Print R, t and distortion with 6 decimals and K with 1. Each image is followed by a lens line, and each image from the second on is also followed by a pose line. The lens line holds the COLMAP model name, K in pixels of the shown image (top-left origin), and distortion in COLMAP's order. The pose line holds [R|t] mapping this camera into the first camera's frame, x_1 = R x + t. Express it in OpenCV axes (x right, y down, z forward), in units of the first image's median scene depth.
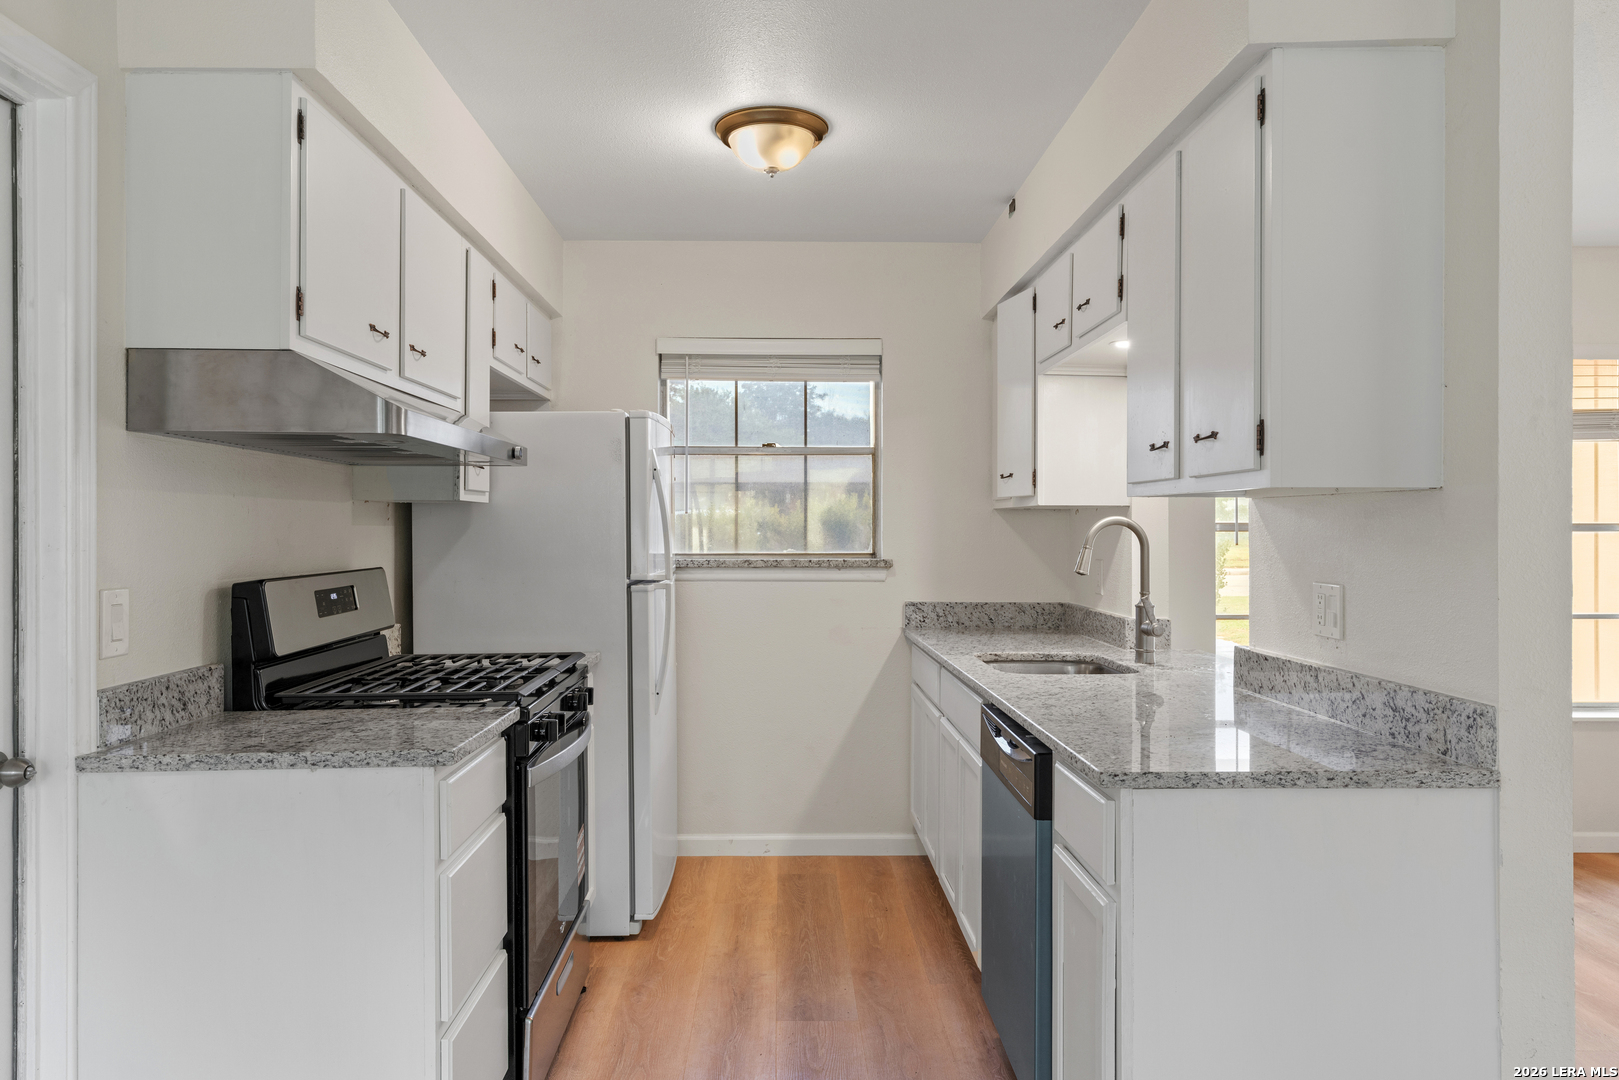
lens RADIAL K [[1075.4, 0, 792.0], [0, 1075.4, 539.8], [0, 0, 1]] dist [-0.001184, 0.000990]
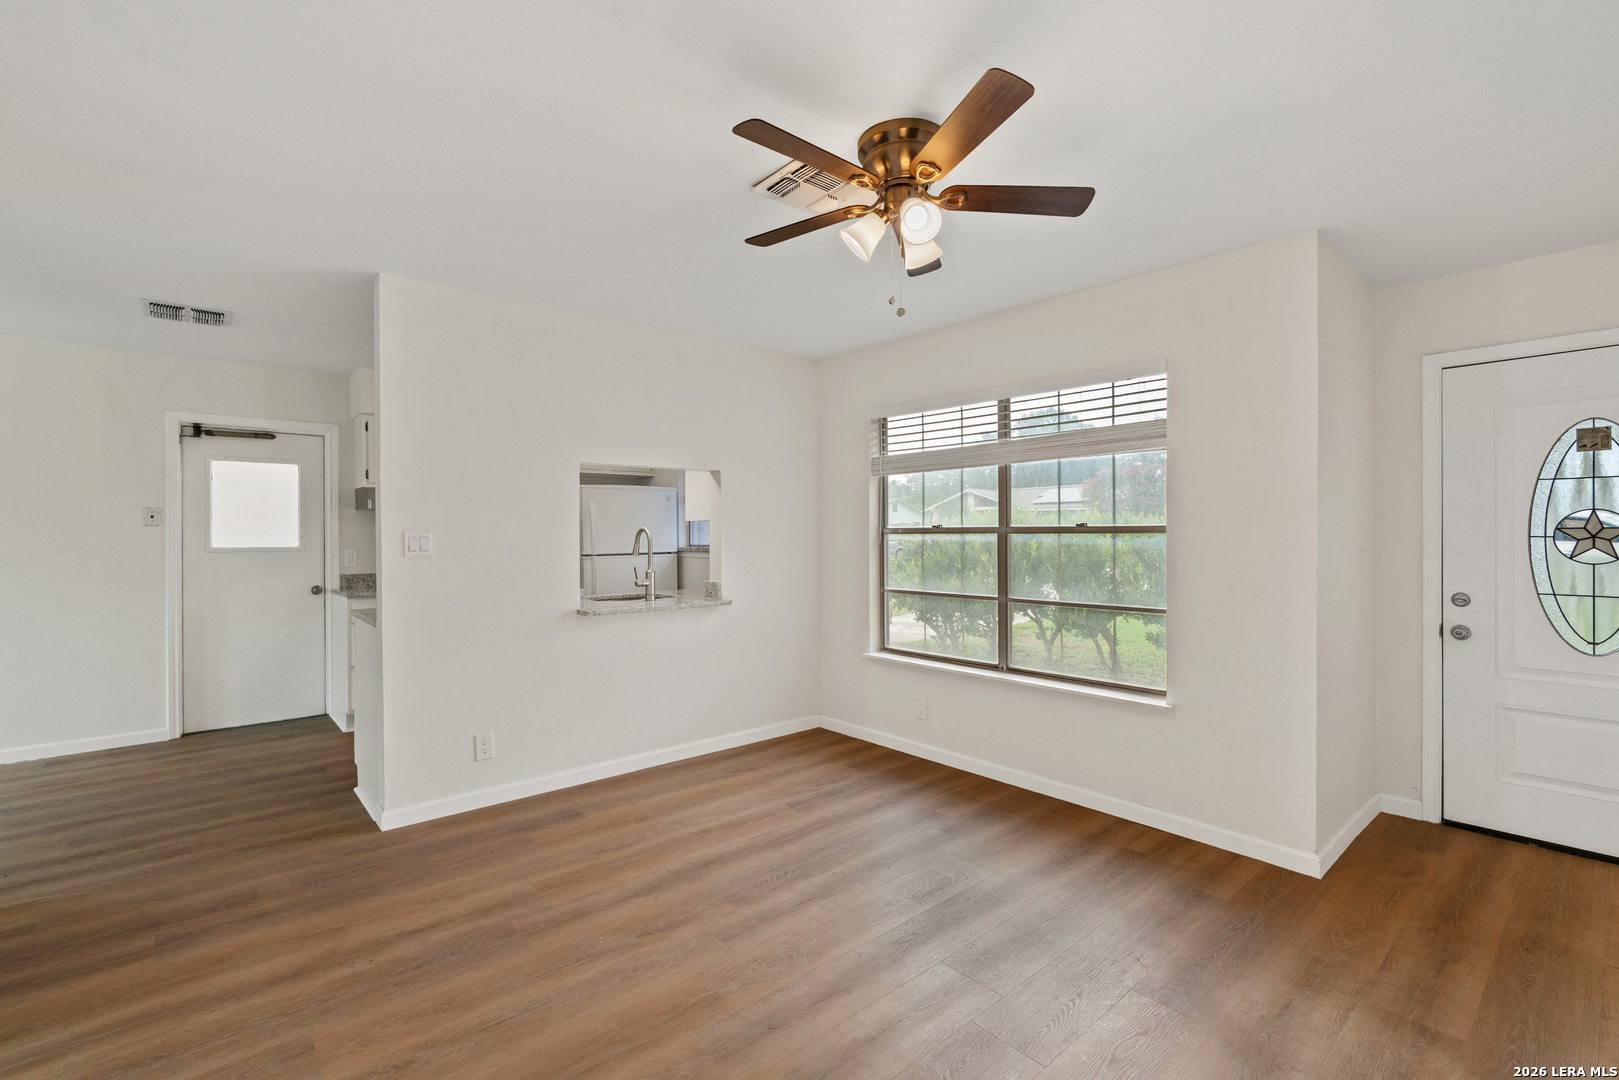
lens RADIAL K [[725.7, 0, 800.6], [0, 725.7, 534.2], [0, 0, 1]] dist [-0.017471, 0.008578]
pose [[0.642161, 0.003068, -0.766564, 1.465620], [0.001078, 0.999987, 0.004905, -0.013374], [0.766569, -0.003976, 0.642150, 0.323260]]
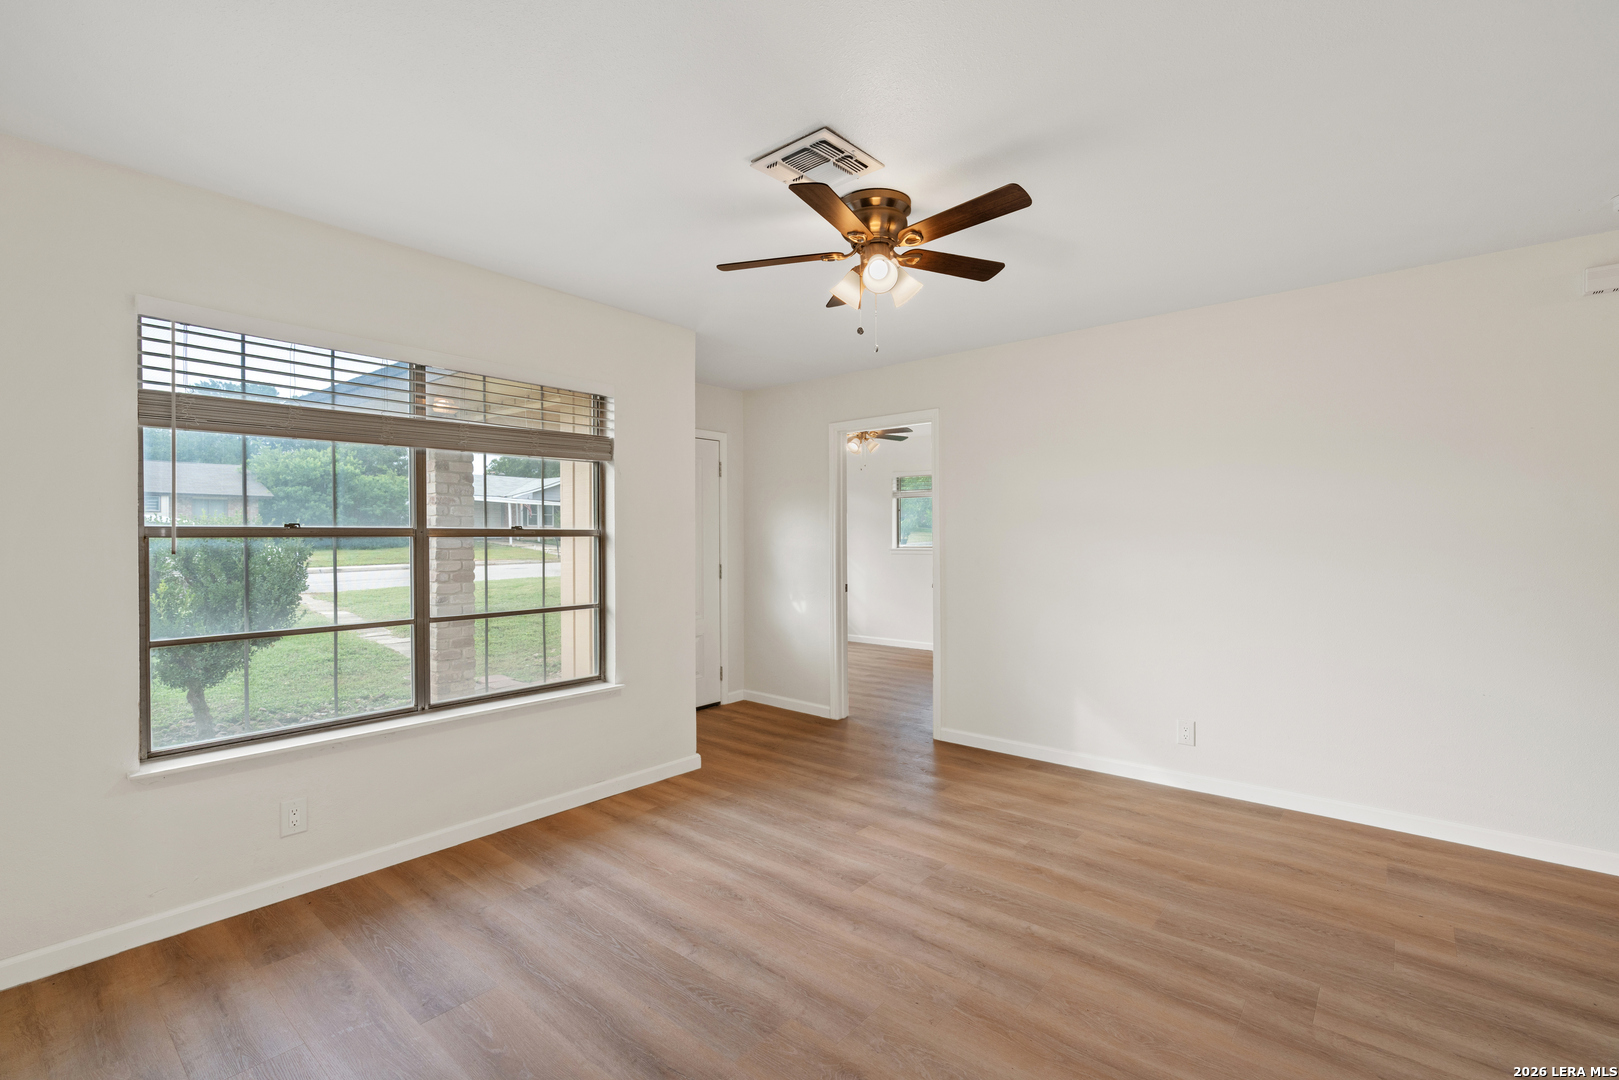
lens RADIAL K [[725.7, 0, 800.6], [0, 725.7, 534.2], [0, 0, 1]] dist [-0.017471, 0.008578]
pose [[0.657627, 0.002889, 0.753338, 0.409763], [-0.001510, 0.999996, -0.002517, -0.010039], [-0.753342, 0.000518, 0.657628, 0.363807]]
